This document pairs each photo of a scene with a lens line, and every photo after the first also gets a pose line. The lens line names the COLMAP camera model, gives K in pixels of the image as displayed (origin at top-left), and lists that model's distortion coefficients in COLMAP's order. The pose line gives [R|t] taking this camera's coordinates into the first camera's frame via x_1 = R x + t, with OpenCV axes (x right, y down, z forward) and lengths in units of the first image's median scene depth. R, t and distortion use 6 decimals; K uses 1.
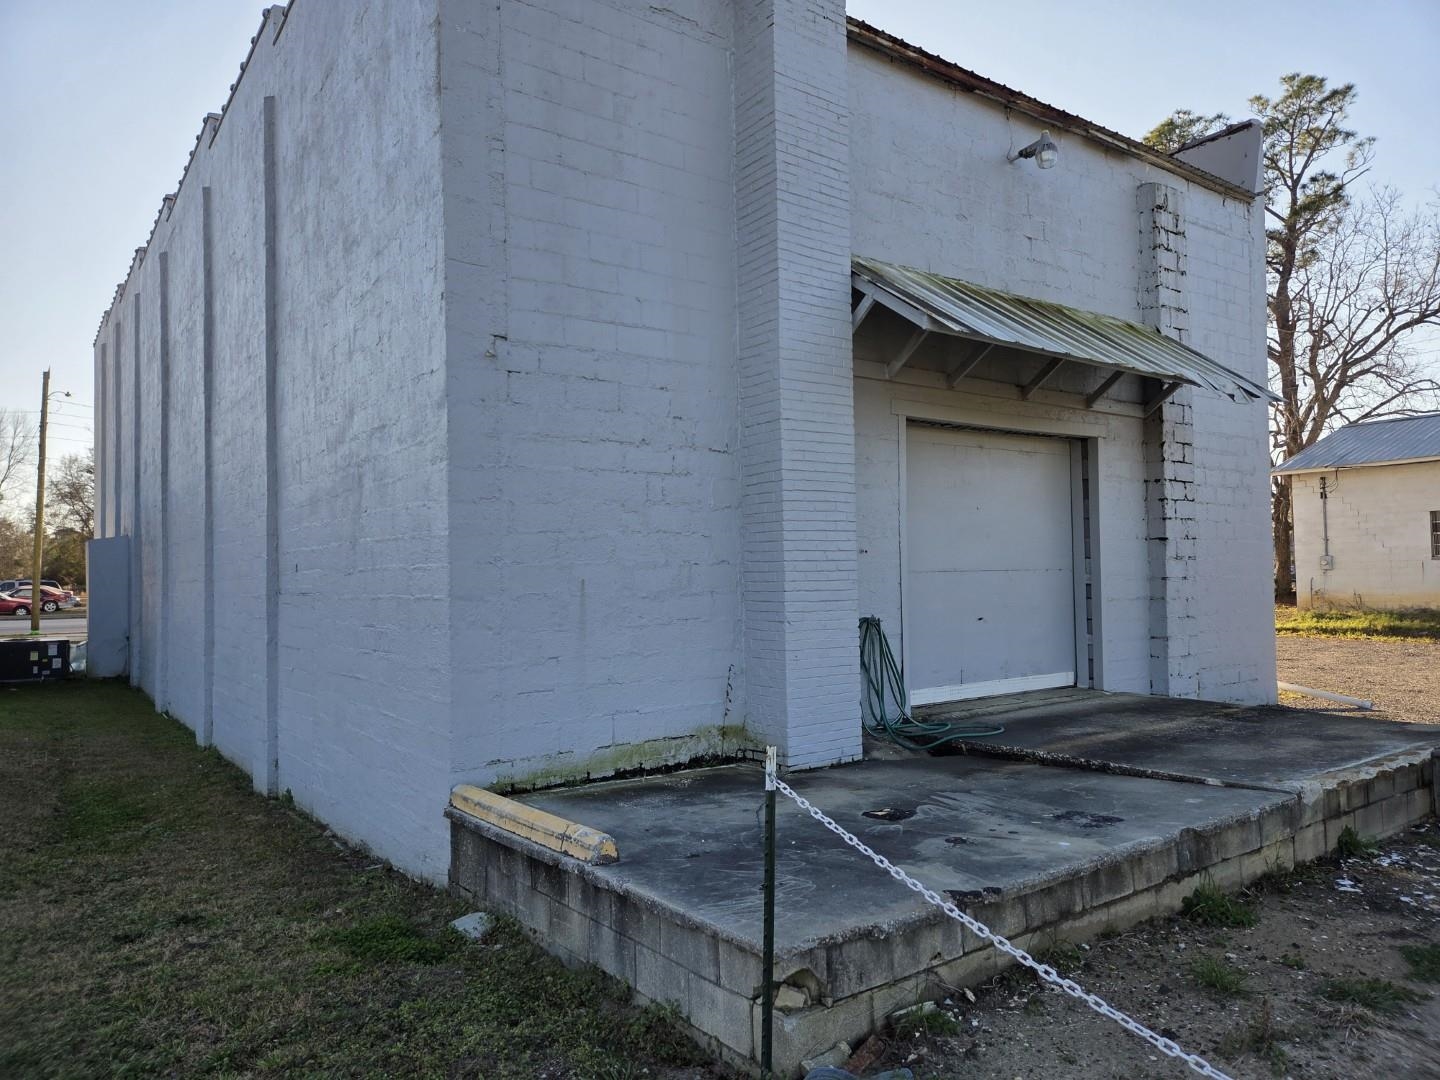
lens RADIAL K [[965.4, 0, 720.6], [0, 965.4, 537.9], [0, 0, 1]] dist [0.044451, -0.007401]
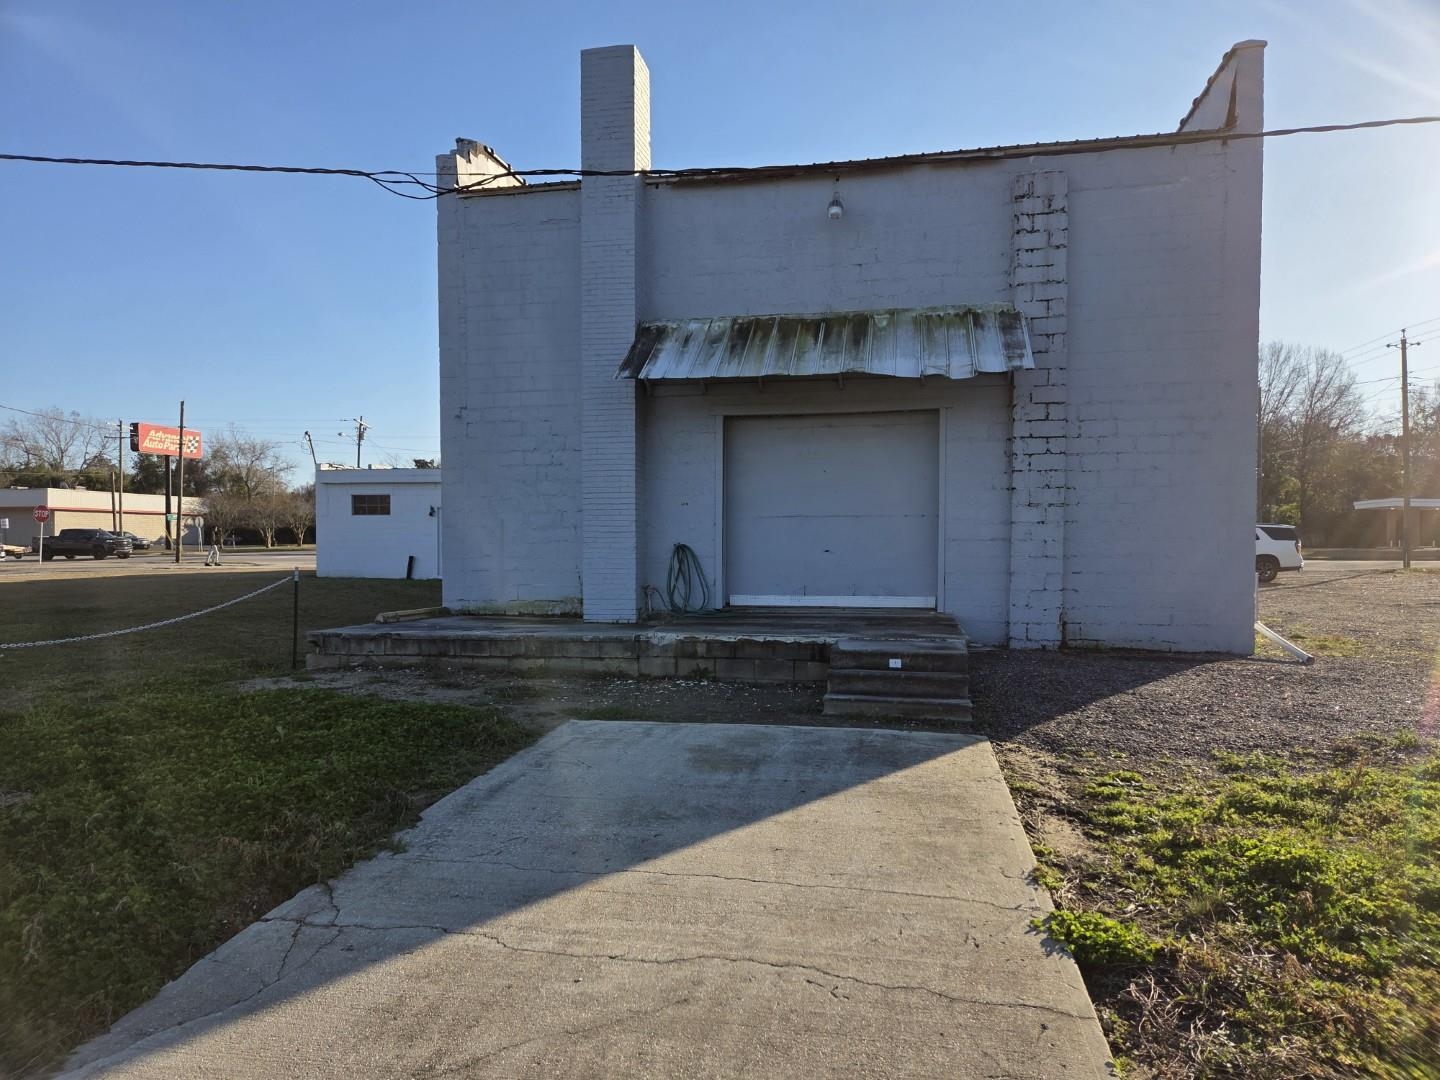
lens RADIAL K [[965.4, 0, 719.0], [0, 965.4, 541.3], [0, 0, 1]] dist [0.044451, -0.007401]
pose [[0.678147, 0.014745, -0.734779, 1.606305], [0.019760, 0.999071, 0.038286, 0.018797], [0.734661, -0.040483, 0.677226, -0.065975]]
